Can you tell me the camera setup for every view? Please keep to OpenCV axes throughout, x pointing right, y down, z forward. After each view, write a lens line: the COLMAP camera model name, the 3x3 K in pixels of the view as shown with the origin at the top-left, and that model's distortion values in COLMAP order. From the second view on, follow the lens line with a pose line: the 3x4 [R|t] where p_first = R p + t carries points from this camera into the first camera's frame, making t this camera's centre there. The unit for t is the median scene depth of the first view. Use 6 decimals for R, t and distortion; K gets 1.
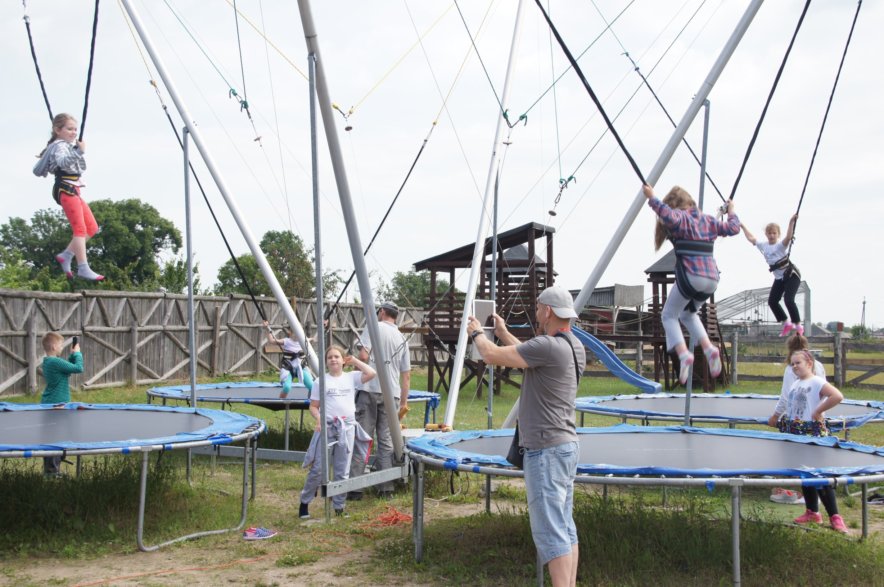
lens RADIAL K [[1075.5, 0, 440.9], [0, 1075.5, 292.5], [0, 0, 1]] dist [0.101953, 0.000000]
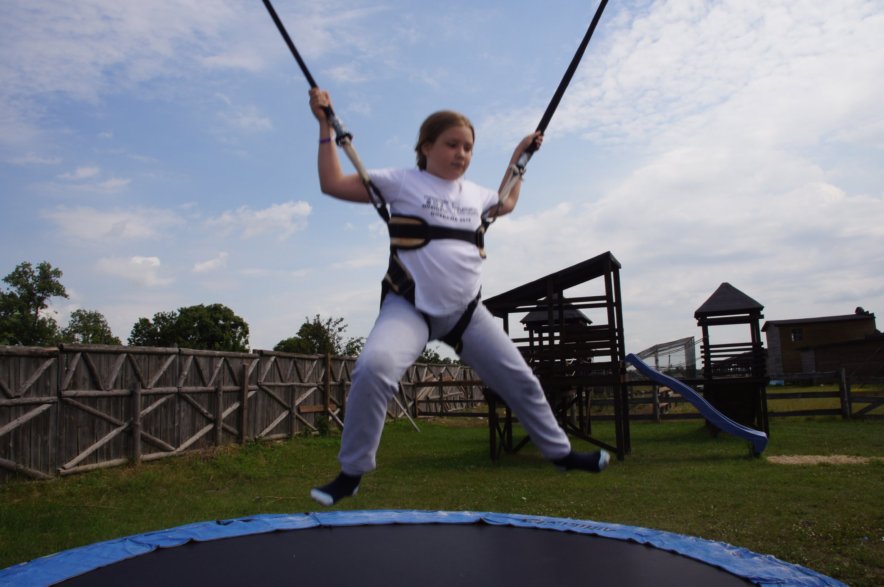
lens RADIAL K [[687.4, 0, 442.3], [0, 687.4, 292.5], [0, 0, 1]] dist [-0.090184, 0.015440]
pose [[0.998711, -0.031260, 0.039996, -0.067802], [0.034967, 0.994805, -0.095608, 0.014414], [-0.036799, 0.096883, 0.994615, 0.448535]]
